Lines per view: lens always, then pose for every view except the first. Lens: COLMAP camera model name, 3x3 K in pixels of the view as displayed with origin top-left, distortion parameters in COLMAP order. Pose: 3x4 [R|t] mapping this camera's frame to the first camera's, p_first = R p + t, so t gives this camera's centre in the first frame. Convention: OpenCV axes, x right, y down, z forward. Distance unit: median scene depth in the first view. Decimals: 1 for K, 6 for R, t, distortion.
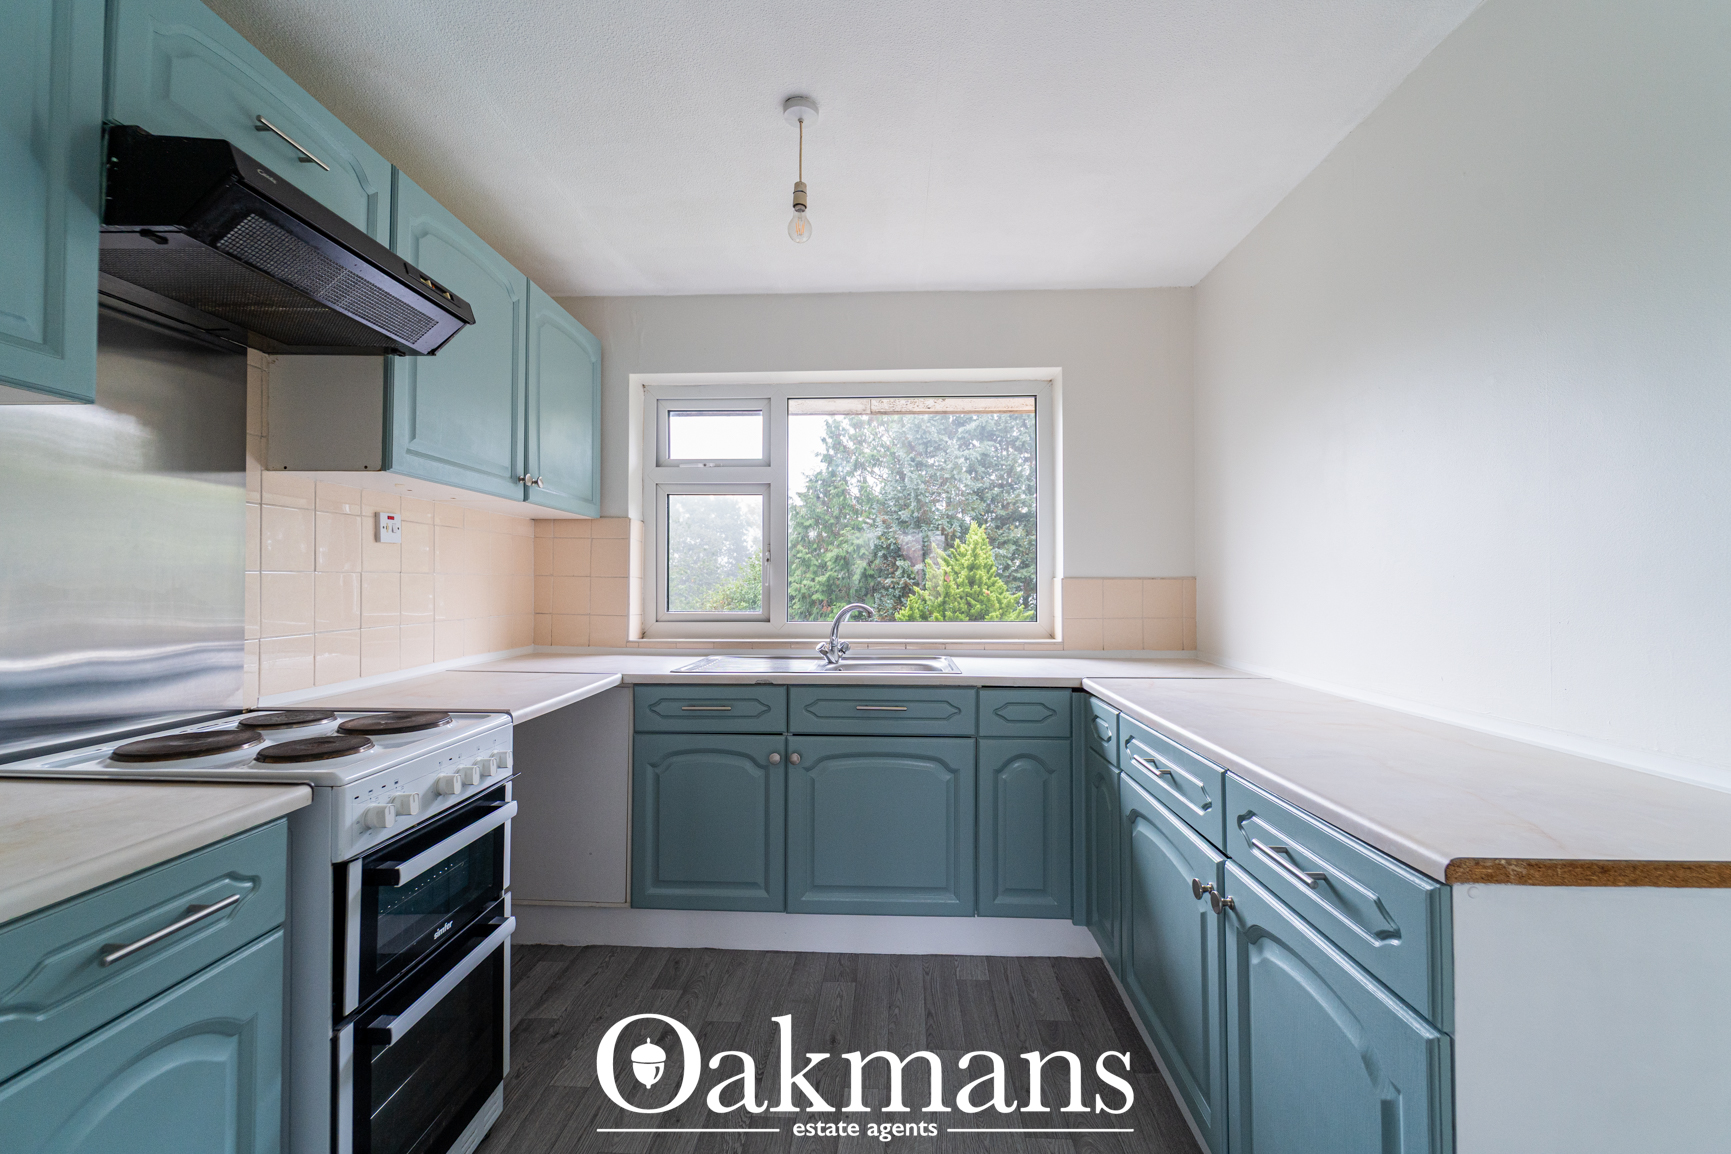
lens RADIAL K [[707.8, 0, 859.2], [0, 707.8, 566.4], [0, 0, 1]] dist [0.010580, -0.004315]
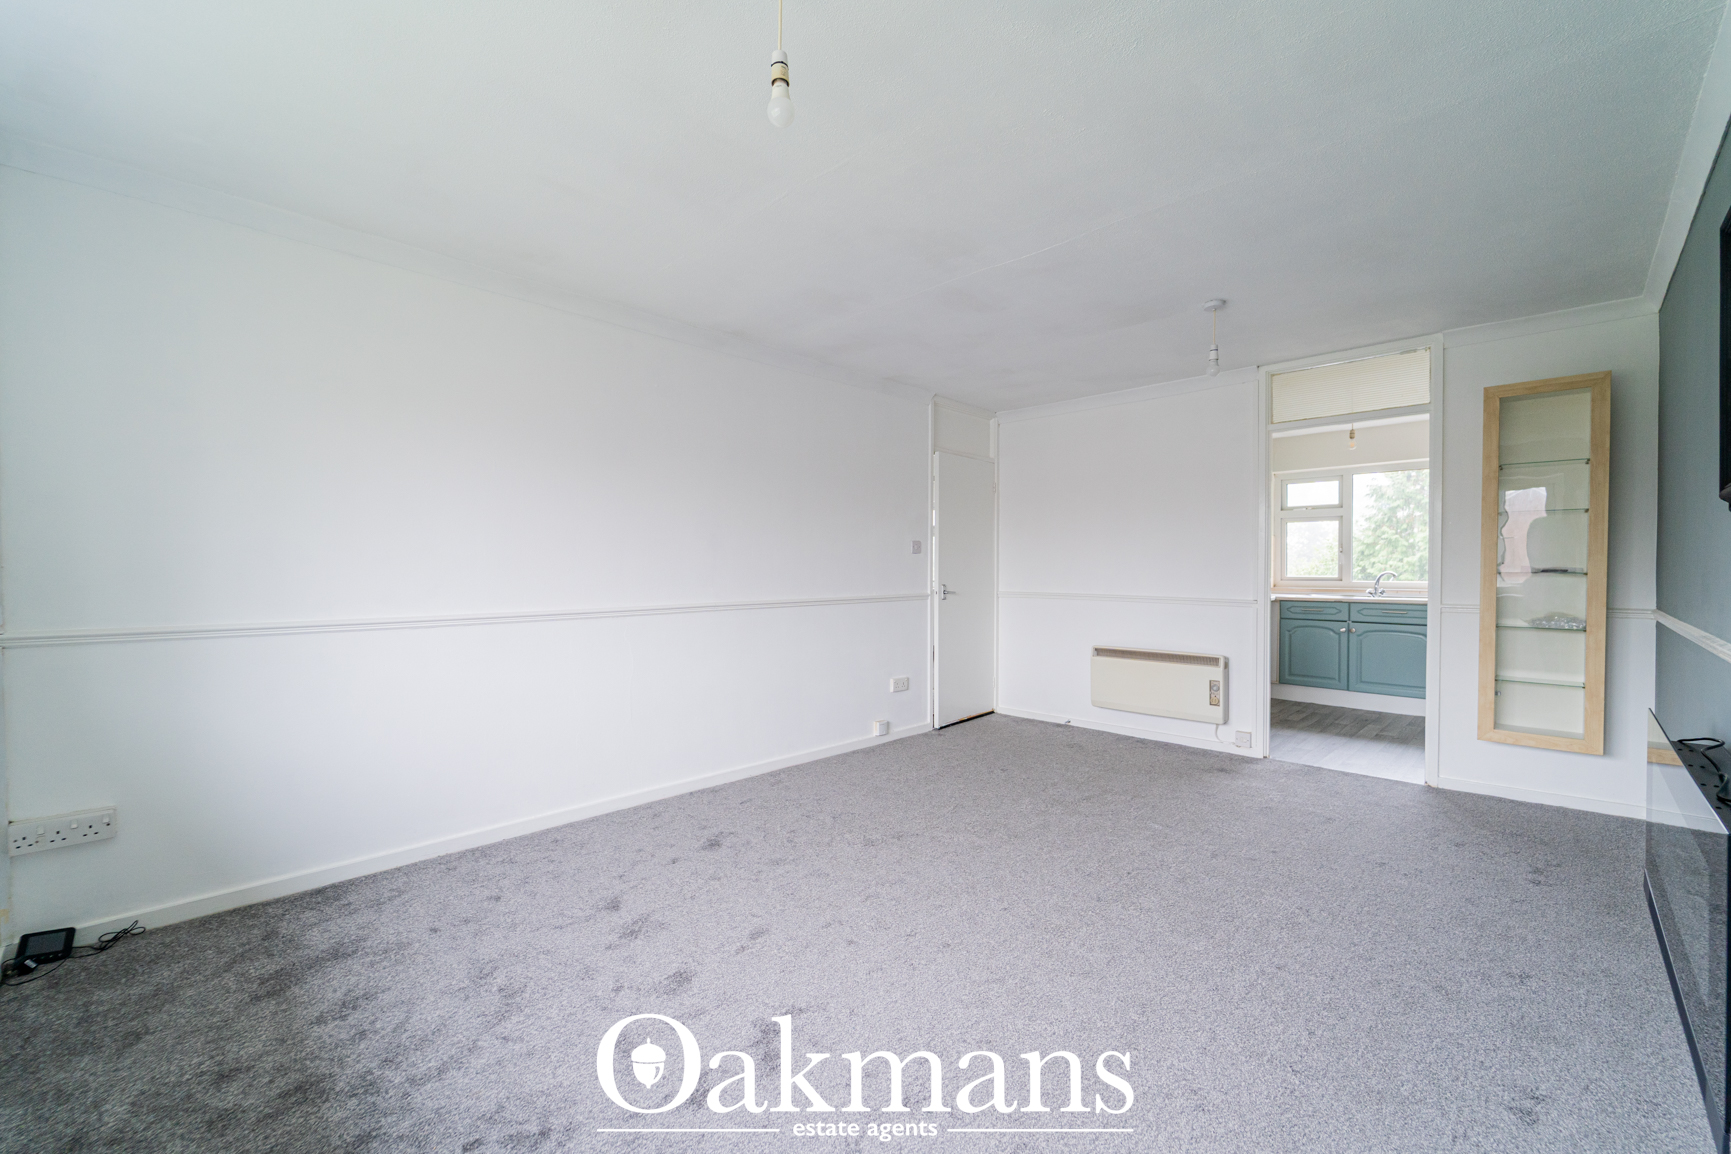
lens RADIAL K [[707.8, 0, 859.2], [0, 707.8, 566.4], [0, 0, 1]] dist [0.010580, -0.004315]
pose [[0.743044, 0.003933, -0.669231, 0.294415], [0.014343, 0.999659, 0.021800, -0.042318], [0.669088, -0.025797, 0.742735, -2.042116]]
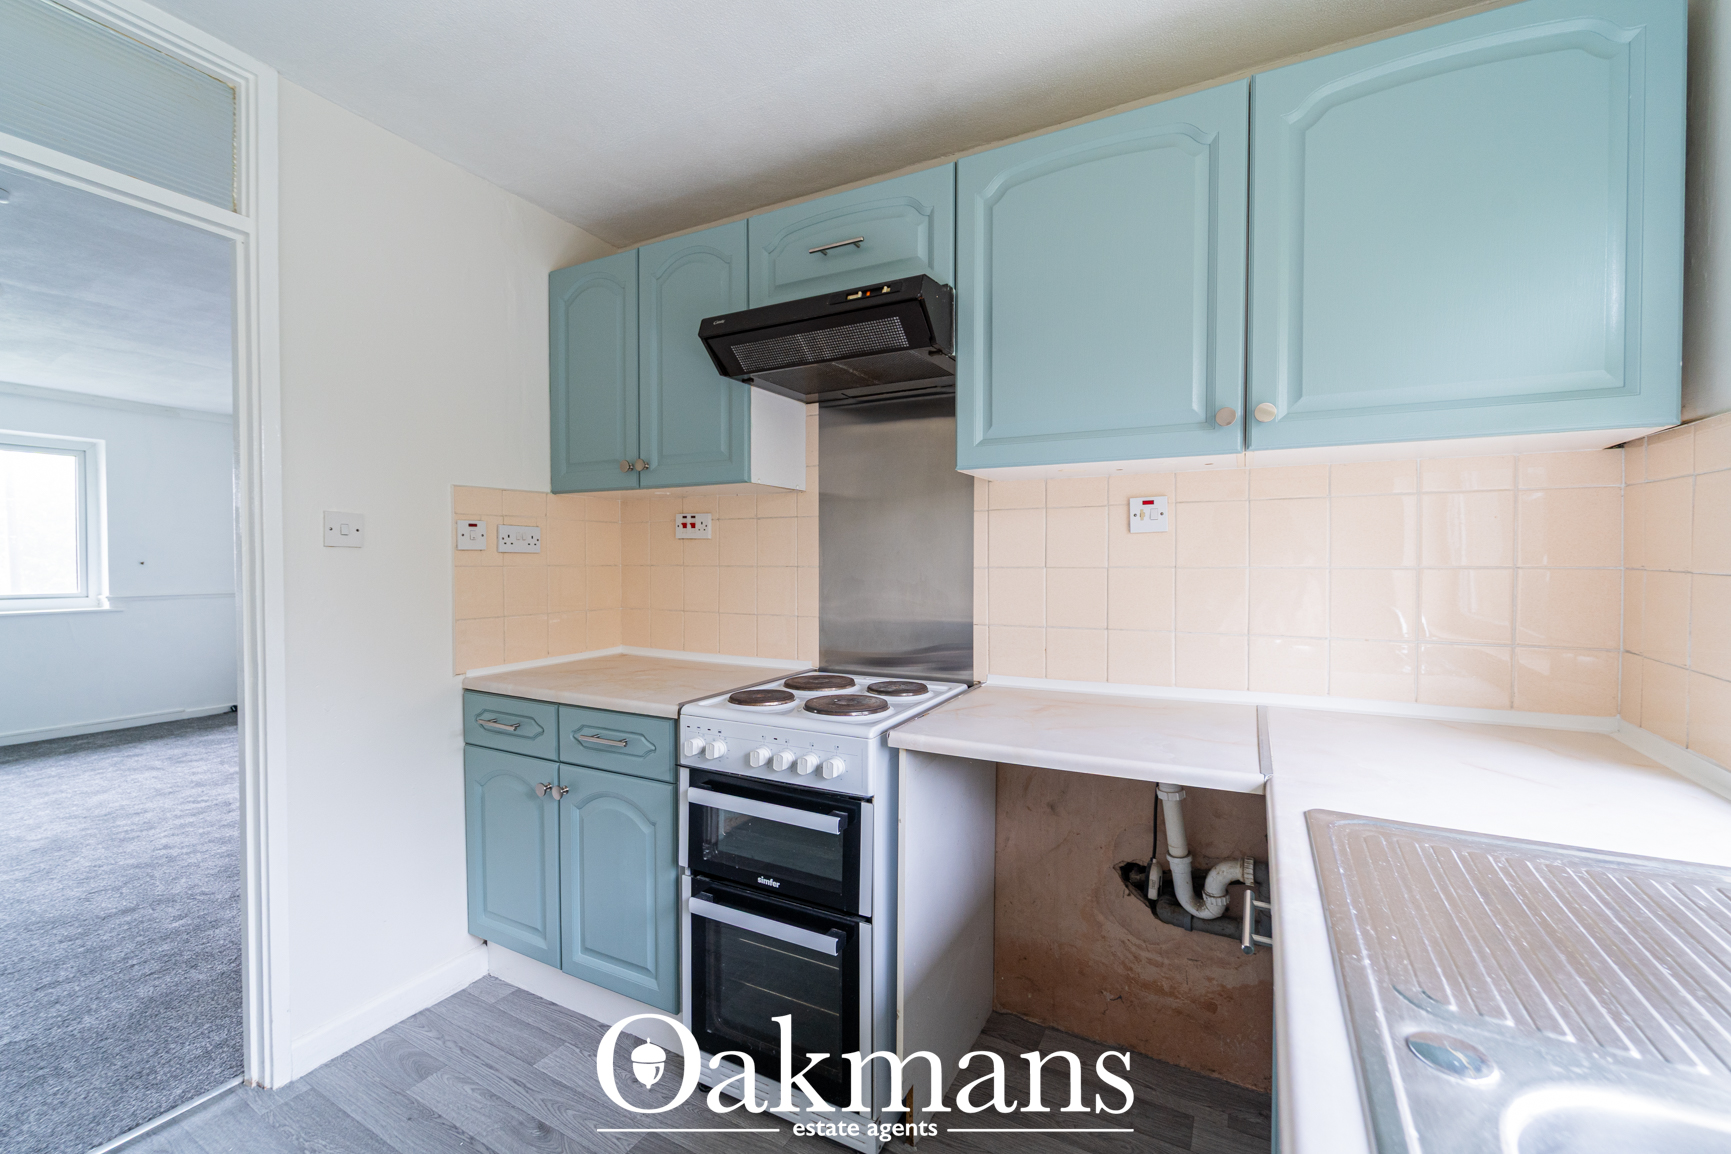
lens RADIAL K [[717.8, 0, 863.9], [0, 717.8, 571.2], [0, 0, 1]] dist [0.003788, -0.000092]
pose [[-0.431851, 0.013451, -0.901845, 0.230108], [0.021207, 0.999764, 0.004757, 0.001609], [0.901696, -0.017071, -0.432034, 0.961956]]
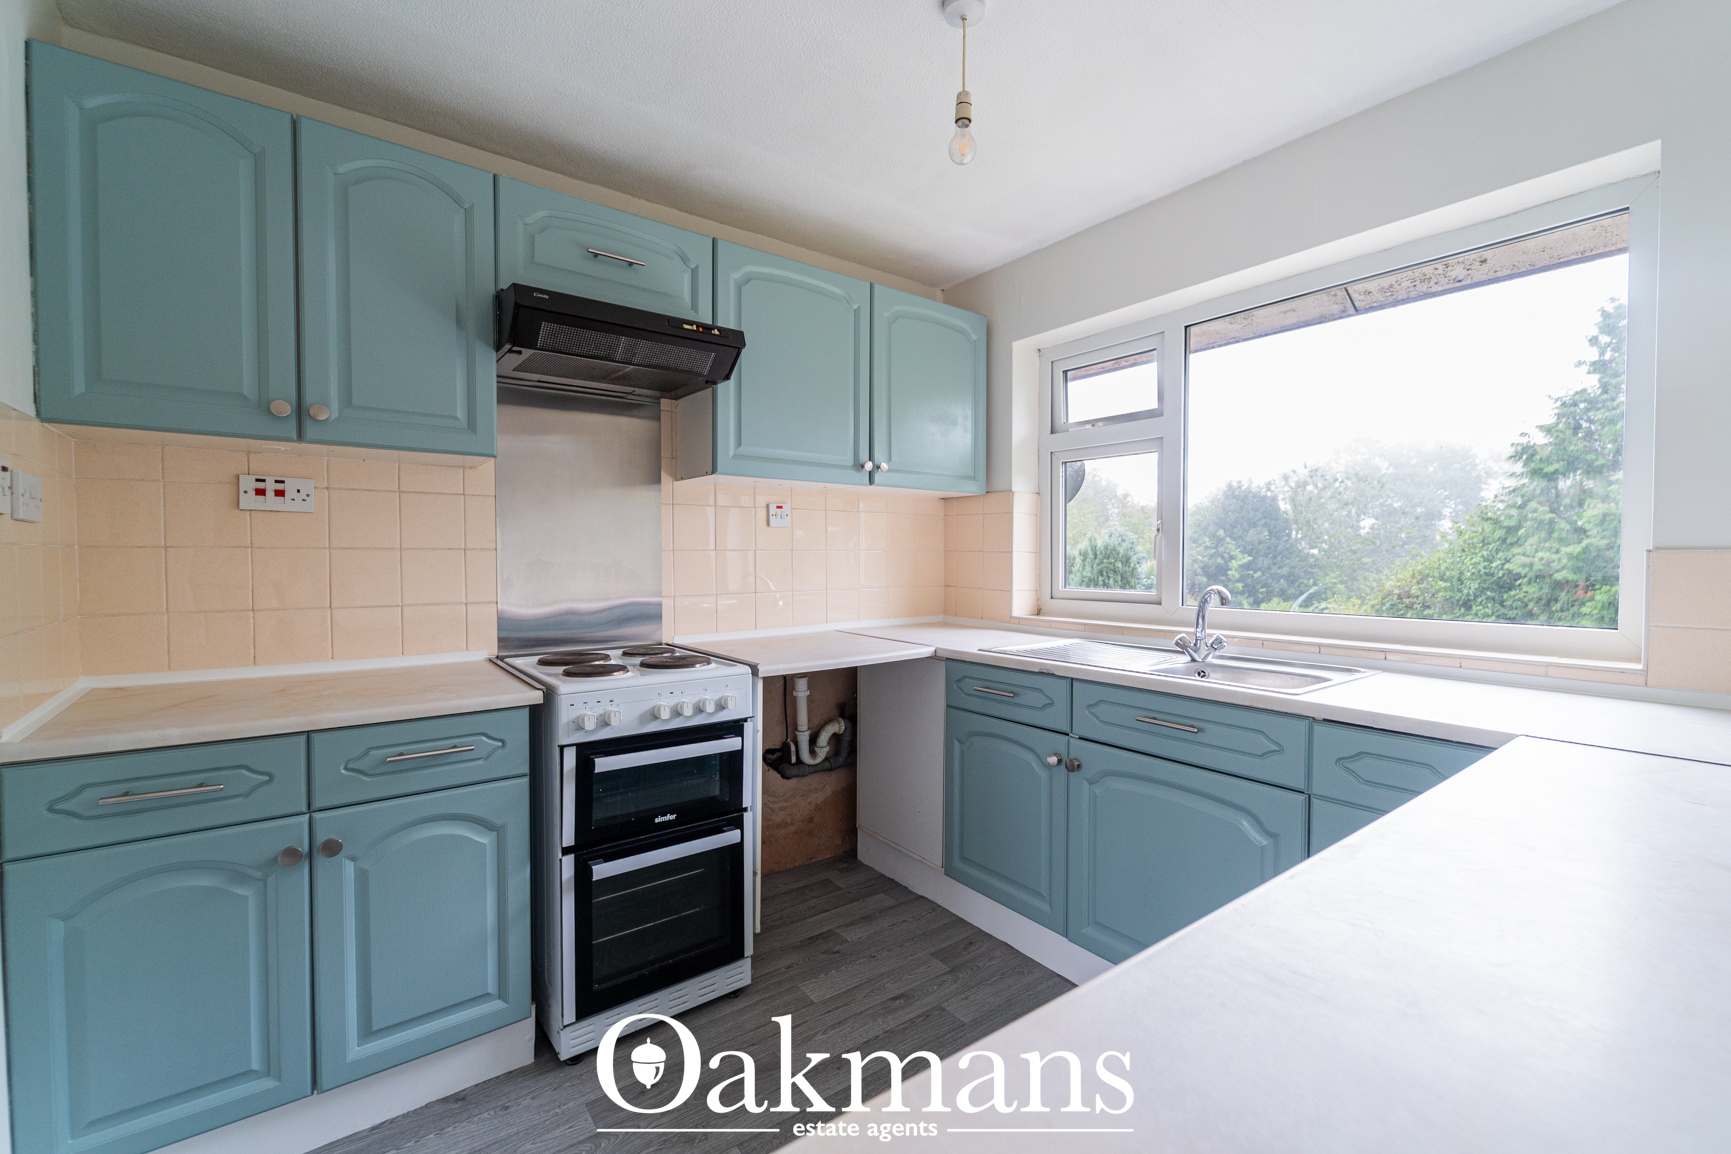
lens RADIAL K [[726.2, 0, 862.9], [0, 726.2, 569.0], [0, 0, 1]] dist [0.010865, -0.000222]
pose [[0.635537, 0.013131, -0.771959, 0.408118], [0.018976, 0.999288, 0.032621, 0.002667], [0.771837, -0.035381, 0.634835, 0.252566]]
